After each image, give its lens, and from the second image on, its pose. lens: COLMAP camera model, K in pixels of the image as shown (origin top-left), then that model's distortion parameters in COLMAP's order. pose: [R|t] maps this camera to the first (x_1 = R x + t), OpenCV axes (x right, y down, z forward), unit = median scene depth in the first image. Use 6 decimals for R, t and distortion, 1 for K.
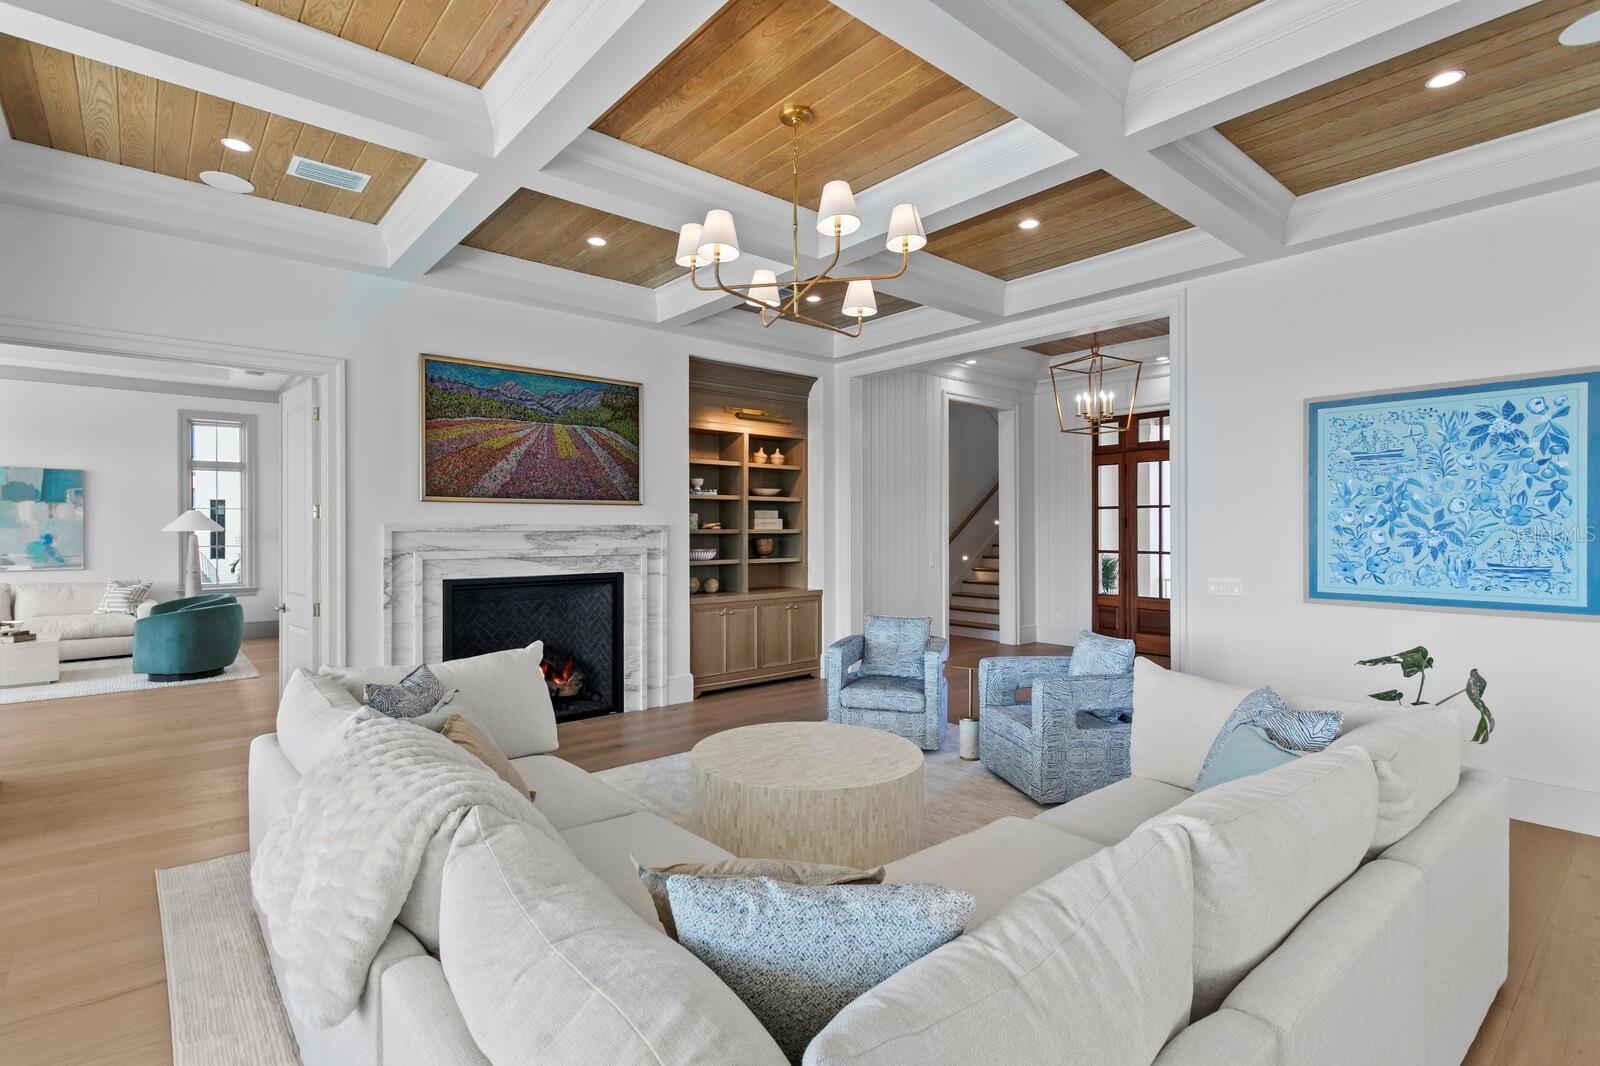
lens RADIAL K [[770.1, 0, 793.3], [0, 770.1, 530.5], [0, 0, 1]] dist [0.011131, 0.000098]
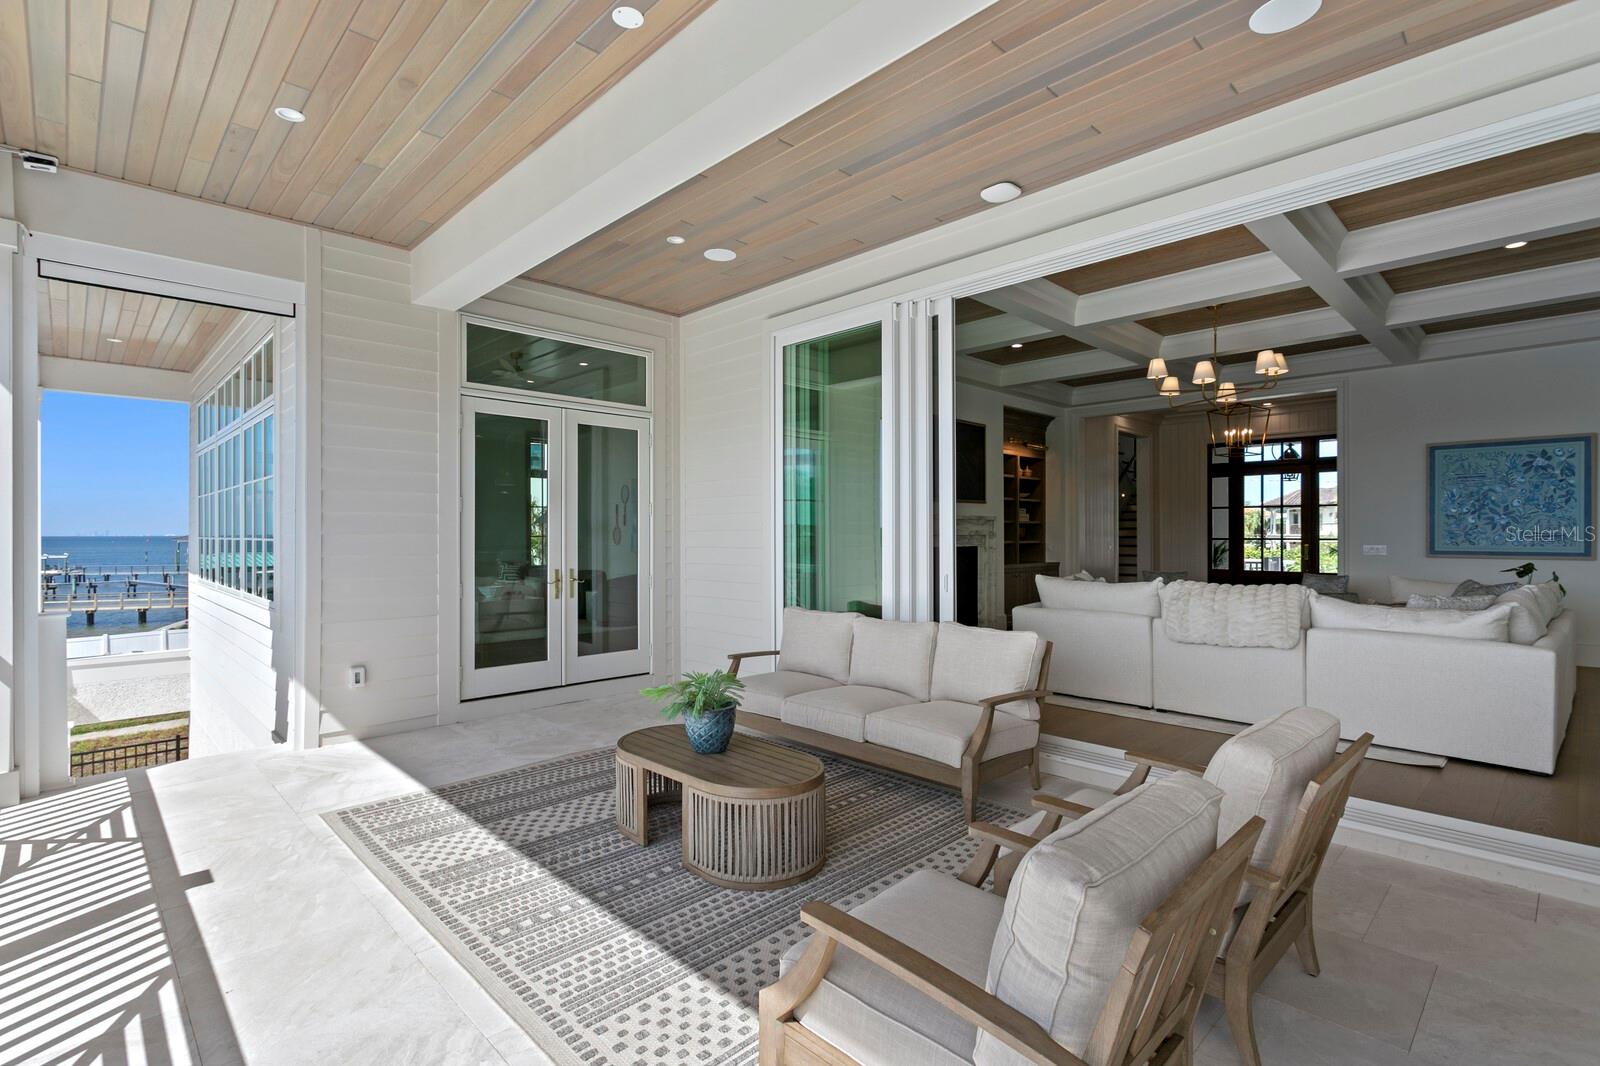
lens RADIAL K [[770.1, 0, 791.3], [0, 770.1, 535.3], [0, 0, 1]] dist [0.011131, 0.000098]
pose [[0.997971, 0.001043, 0.063662, -1.059897], [-0.000951, 0.999998, -0.001477, 0.053155], [-0.063664, 0.001413, 0.997970, -0.806216]]
